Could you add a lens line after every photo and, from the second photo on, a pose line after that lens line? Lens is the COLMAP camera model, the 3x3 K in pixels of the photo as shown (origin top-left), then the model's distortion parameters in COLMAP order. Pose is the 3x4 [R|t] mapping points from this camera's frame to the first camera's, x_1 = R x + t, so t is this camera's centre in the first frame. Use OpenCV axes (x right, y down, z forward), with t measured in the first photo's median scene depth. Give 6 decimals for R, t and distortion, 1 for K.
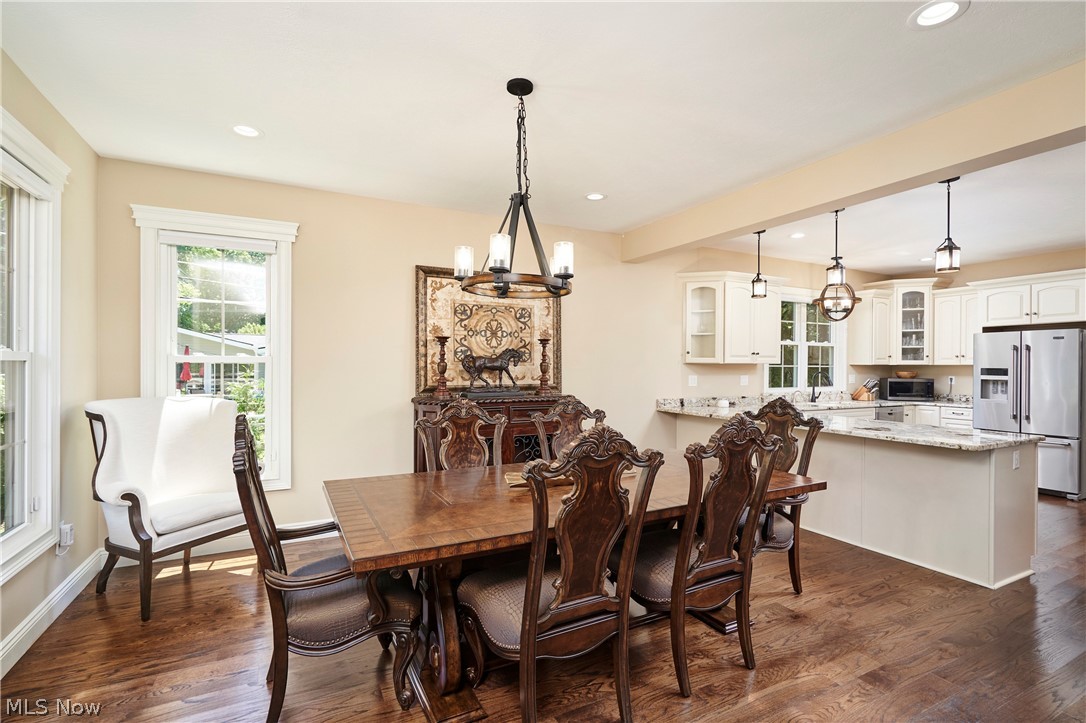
lens RADIAL K [[504.5, 0, 550.5], [0, 504.5, 360.3], [0, 0, 1]] dist [0.008189, 0.001507]
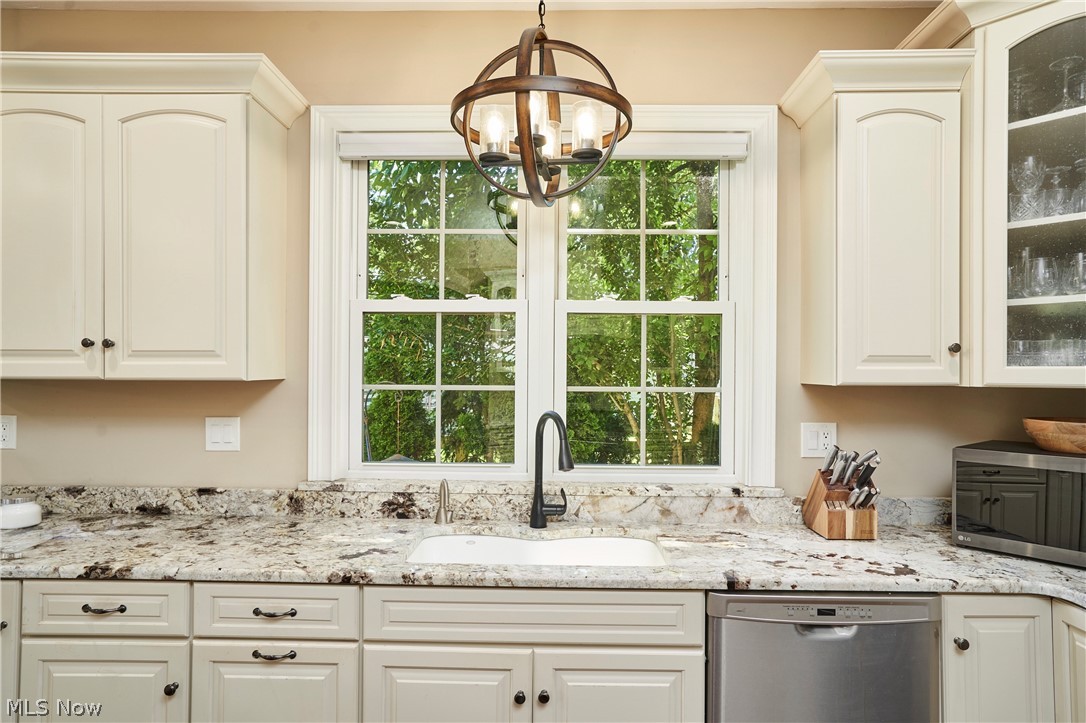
lens RADIAL K [[659.1, 0, 543.9], [0, 659.1, 366.3], [0, 0, 1]] dist [-0.015143, 0.016927]
pose [[0.874928, -0.003451, -0.484241, 0.933455], [0.001504, 0.999989, -0.004408, 0.001554], [0.484251, 0.003128, 0.874923, 0.948817]]
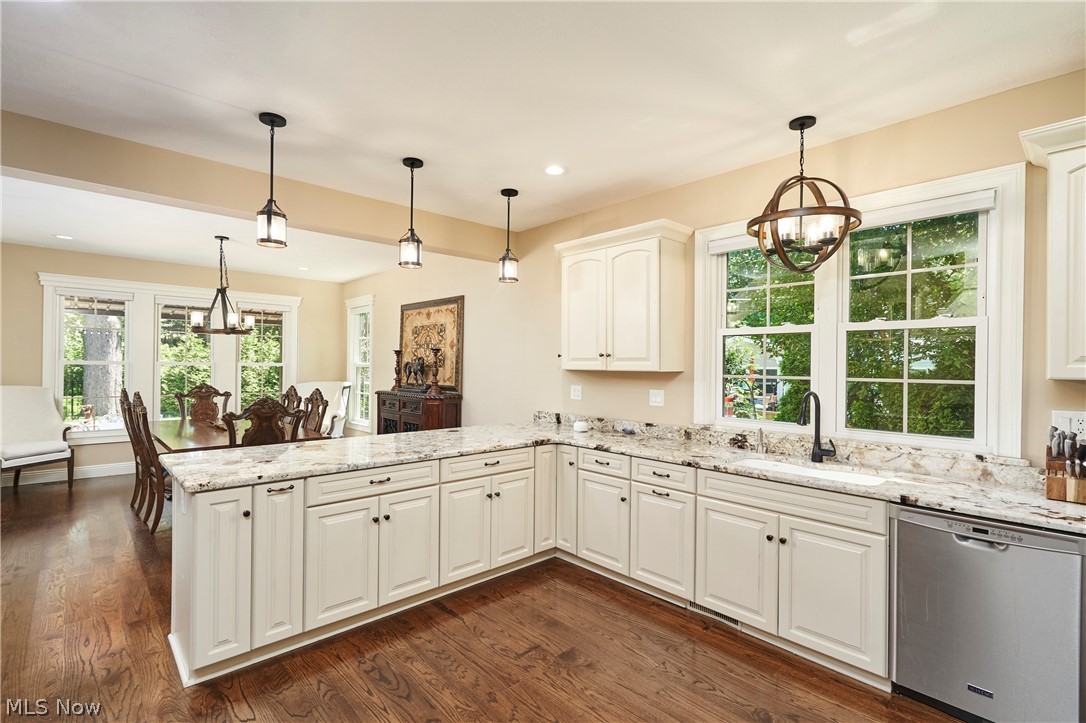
lens RADIAL K [[504.5, 0, 545.2], [0, 504.5, 366.9], [0, 0, 1]] dist [0.008189, 0.001507]
pose [[0.265852, 0.000232, -0.964014, 1.190388], [-0.001790, 0.999998, -0.000253, 0.002325], [0.964012, 0.001793, 0.265852, 0.889645]]
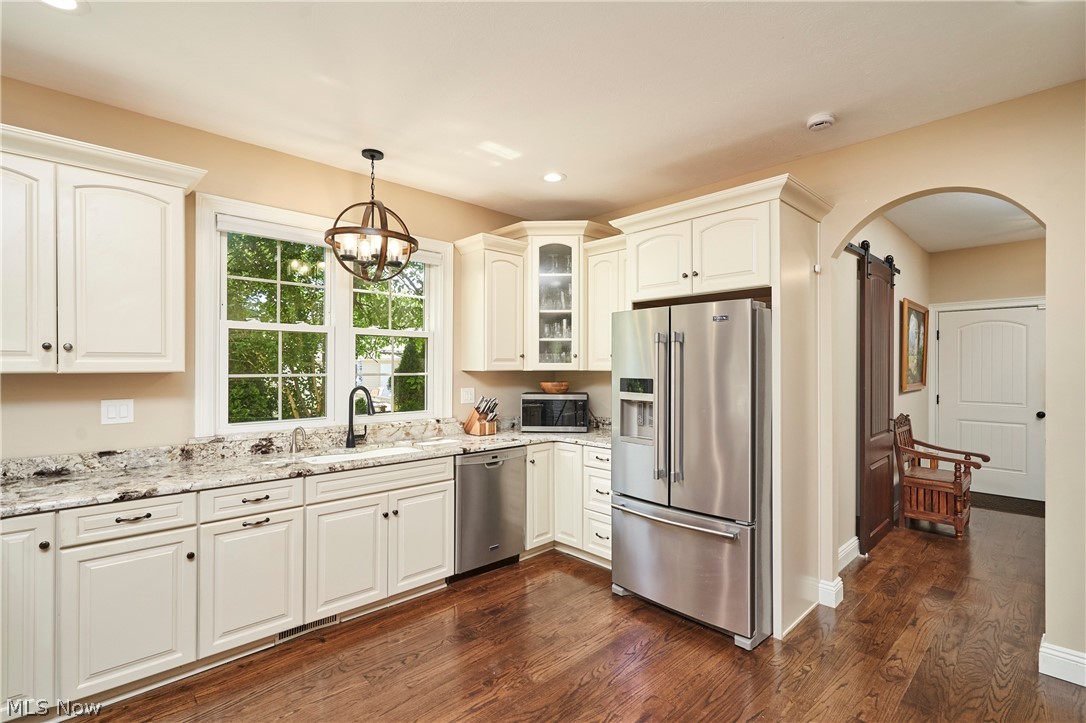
lens RADIAL K [[504.5, 0, 538.3], [0, 504.5, 366.6], [0, 0, 1]] dist [0.008189, 0.001507]
pose [[0.964745, -0.004283, 0.263151, 0.769499], [0.001962, 0.999957, 0.009084, -0.001456], [-0.263179, -0.008248, 0.964712, 0.634334]]
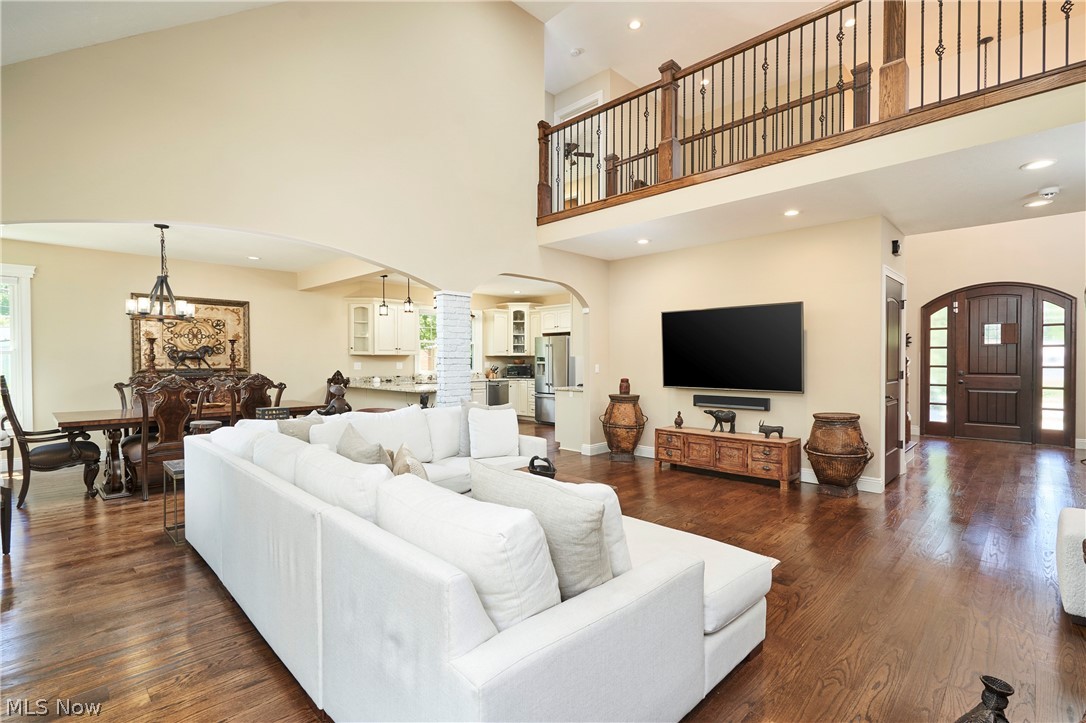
lens RADIAL K [[504.5, 0, 539.9], [0, 504.5, 363.4], [0, 0, 1]] dist [0.008189, 0.001507]
pose [[0.954072, -0.008008, 0.299470, 0.417394], [0.002653, 0.999829, 0.018283, 0.006056], [-0.299565, -0.016649, 0.953931, -0.790888]]
